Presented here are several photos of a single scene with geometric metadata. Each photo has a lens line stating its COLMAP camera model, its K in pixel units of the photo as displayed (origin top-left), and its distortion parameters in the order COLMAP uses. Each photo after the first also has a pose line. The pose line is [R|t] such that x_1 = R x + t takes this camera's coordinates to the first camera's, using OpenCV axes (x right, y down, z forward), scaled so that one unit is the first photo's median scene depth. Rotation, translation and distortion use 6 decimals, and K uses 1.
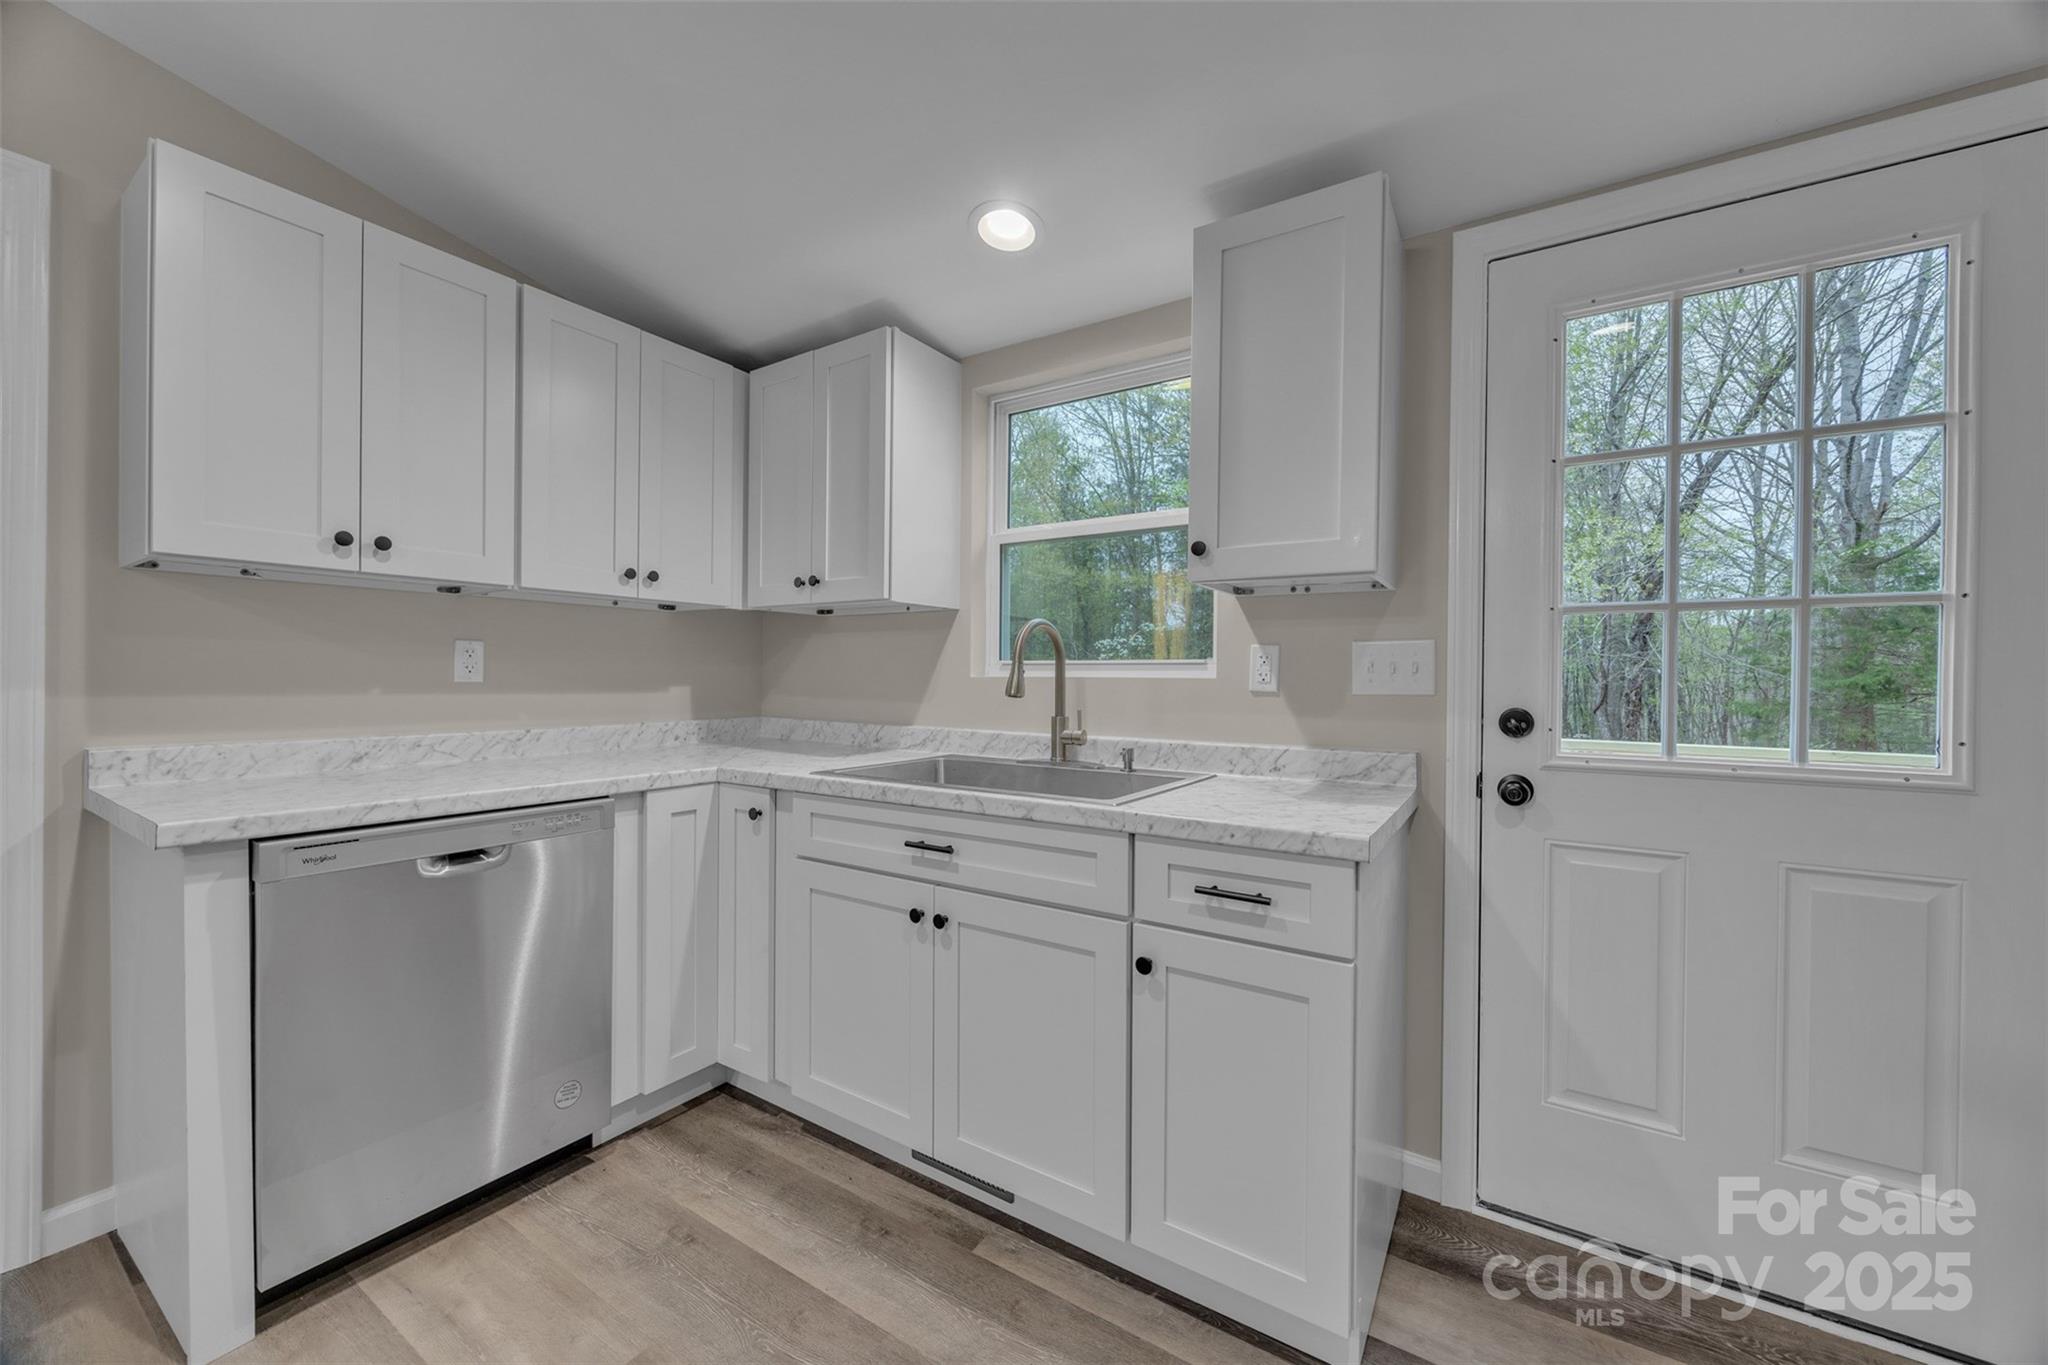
lens RADIAL K [[773.2, 0, 1021.5], [0, 773.2, 679.1], [0, 0, 1]] dist [-0.002280, 0.000280]
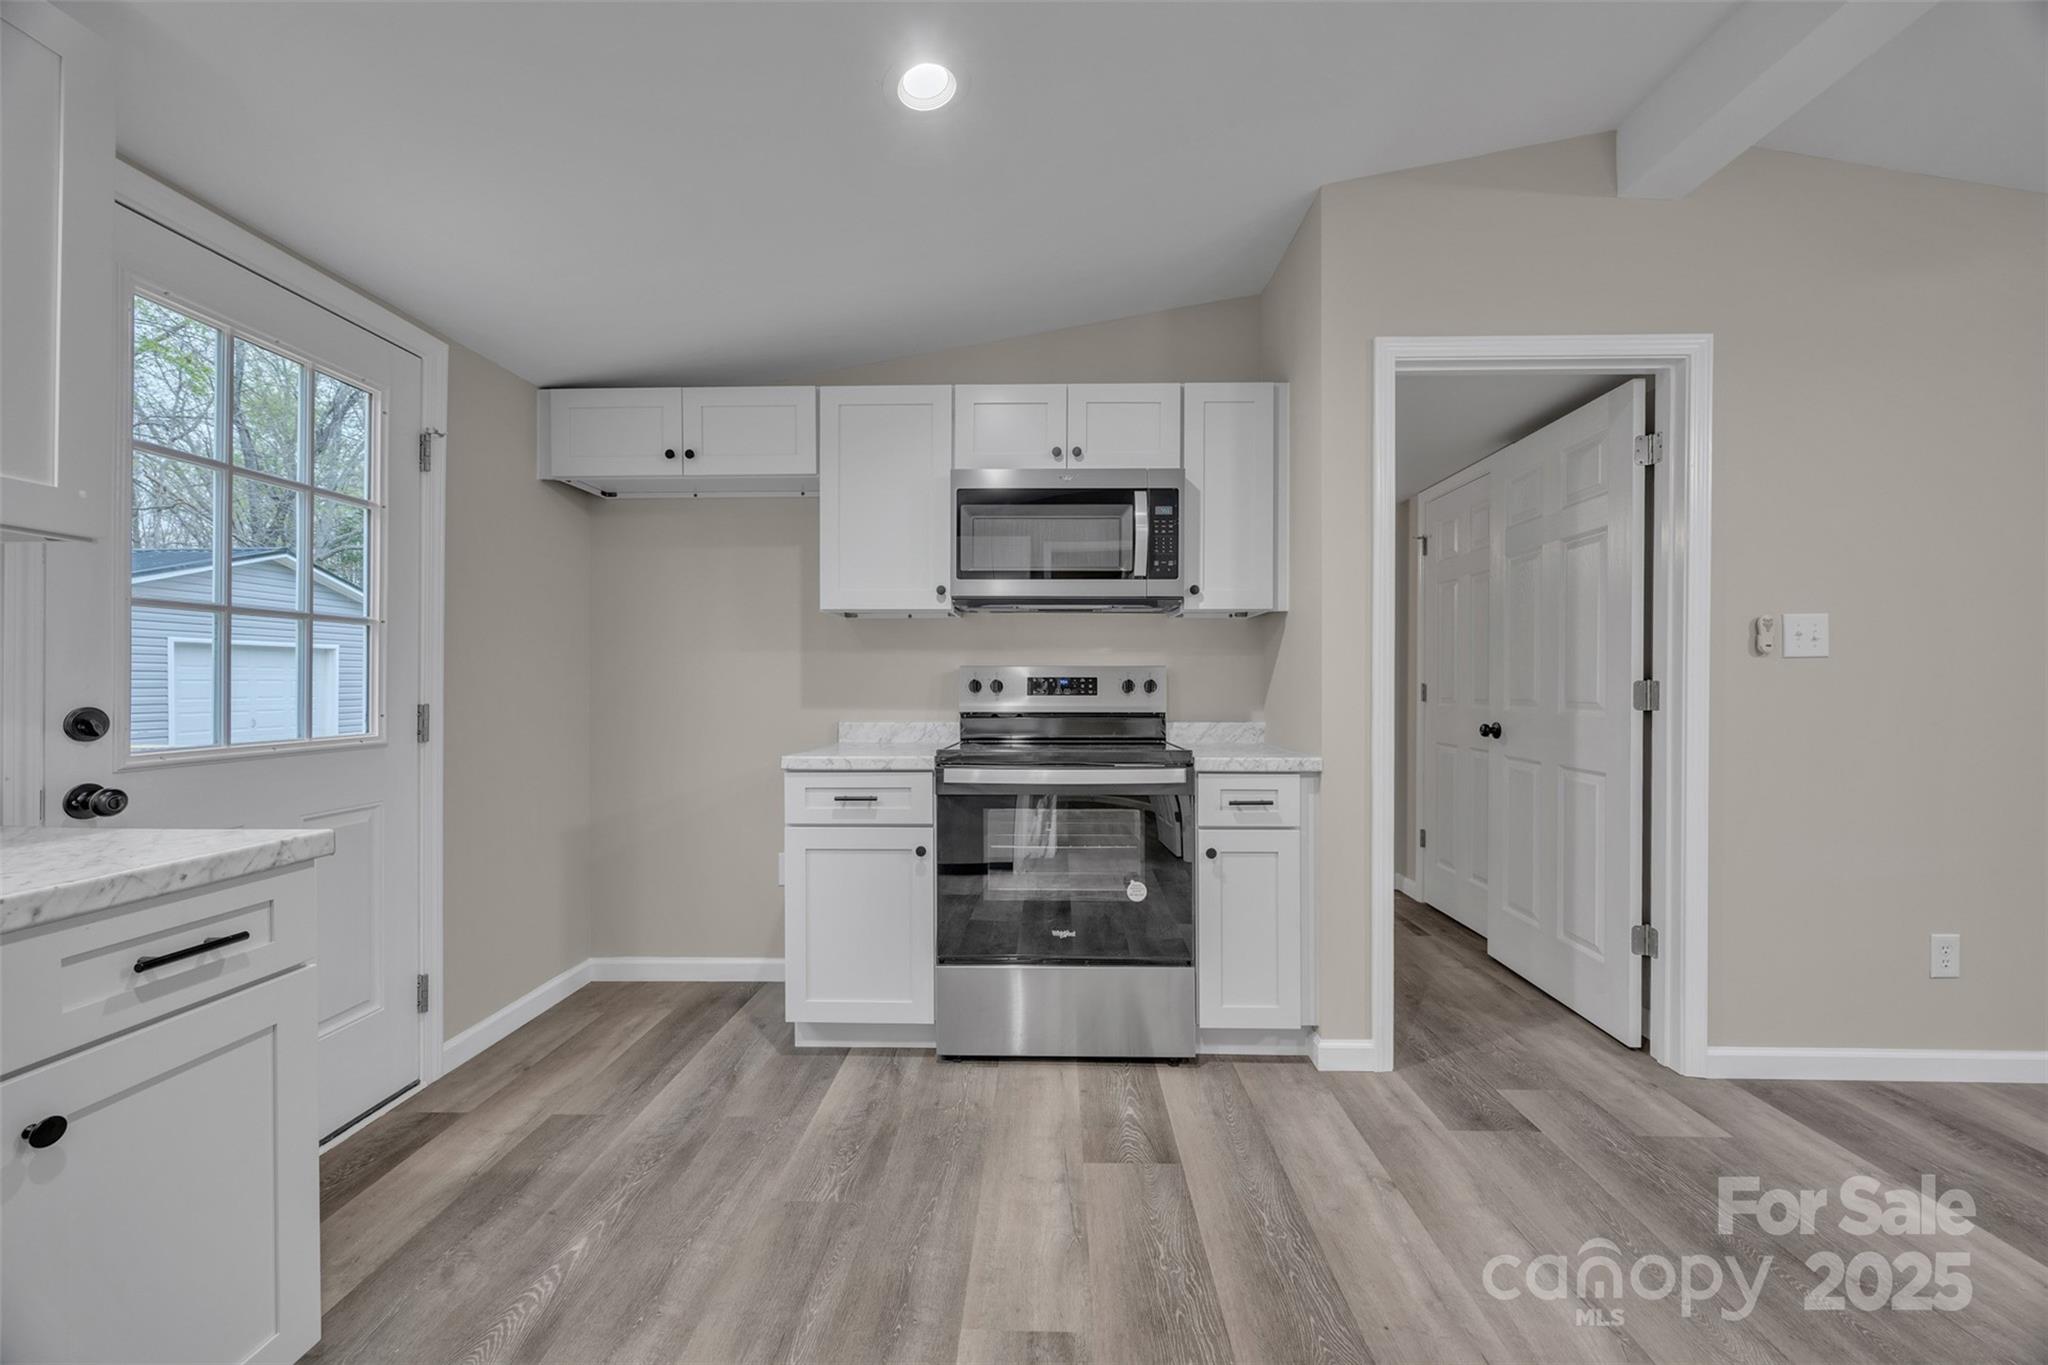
lens RADIAL K [[773.2, 0, 1033.4], [0, 773.2, 684.4], [0, 0, 1]] dist [-0.002280, 0.000280]
pose [[-0.516017, -0.010664, 0.856512, -0.622059], [-0.002458, 0.999937, 0.010969, -0.000552], [-0.856575, 0.003555, -0.516010, 0.504374]]
